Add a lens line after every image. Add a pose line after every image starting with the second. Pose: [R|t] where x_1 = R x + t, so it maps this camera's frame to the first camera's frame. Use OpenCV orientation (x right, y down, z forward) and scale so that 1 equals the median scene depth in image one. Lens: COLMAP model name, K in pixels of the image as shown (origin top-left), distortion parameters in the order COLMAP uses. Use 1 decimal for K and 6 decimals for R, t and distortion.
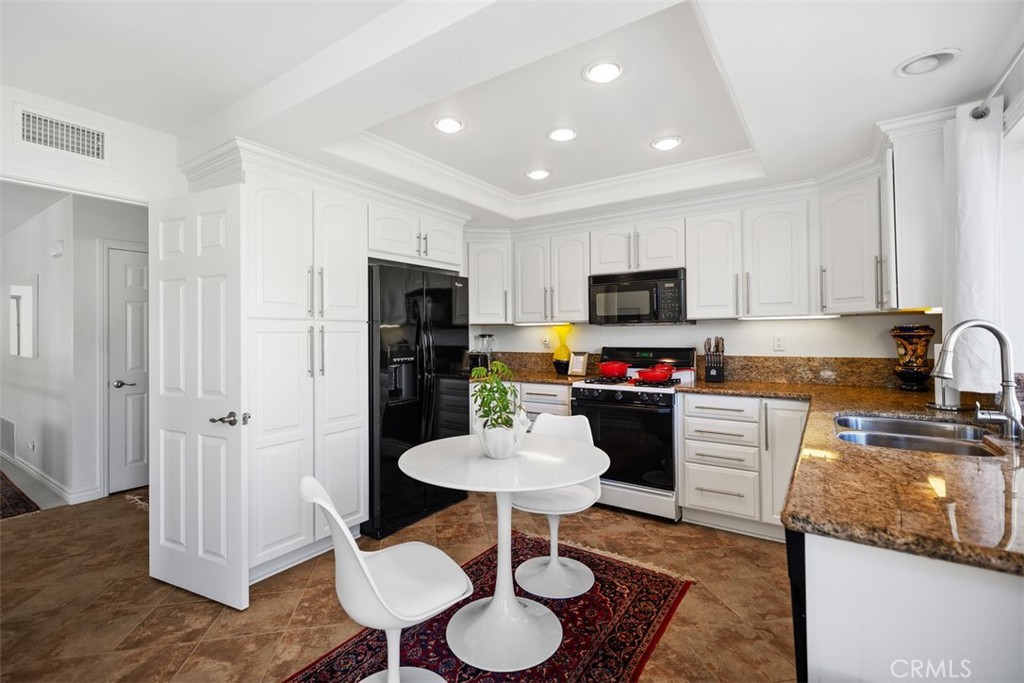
lens RADIAL K [[462.5, 0, 512.6], [0, 462.5, 334.1], [0, 0, 1]] dist [0.007832, 0.000384]
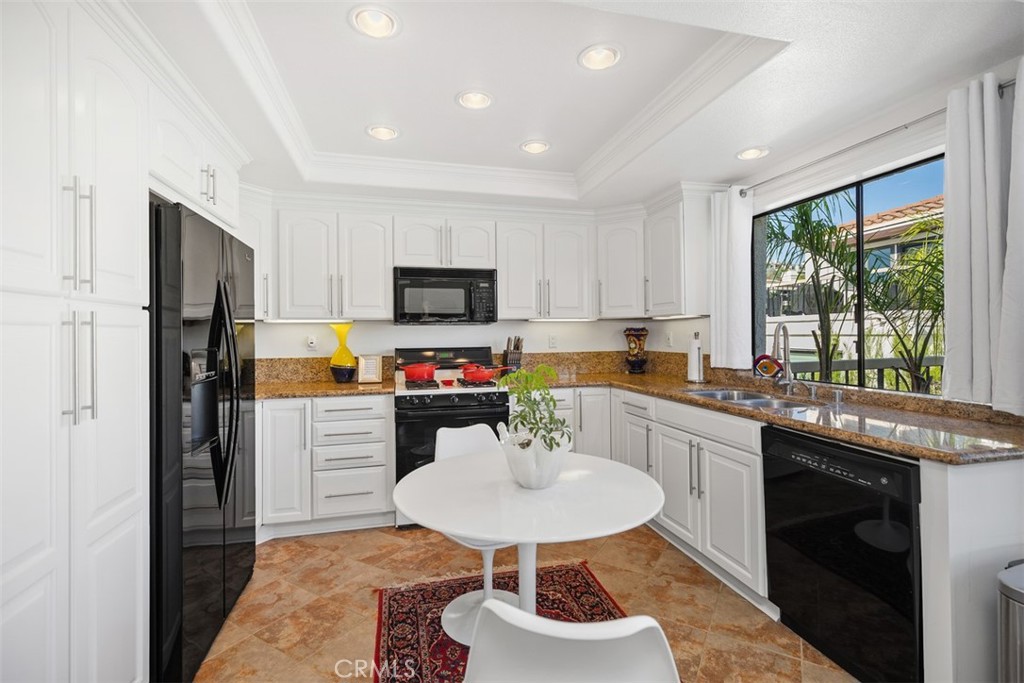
lens RADIAL K [[458.3, 0, 510.6], [0, 458.3, 333.8], [0, 0, 1]] dist [0.004356, 0.000066]
pose [[0.664660, 0.002102, 0.747143, -0.372894], [0.002755, 0.999982, -0.005264, 0.006166], [-0.747141, 0.005557, 0.664643, 0.295277]]
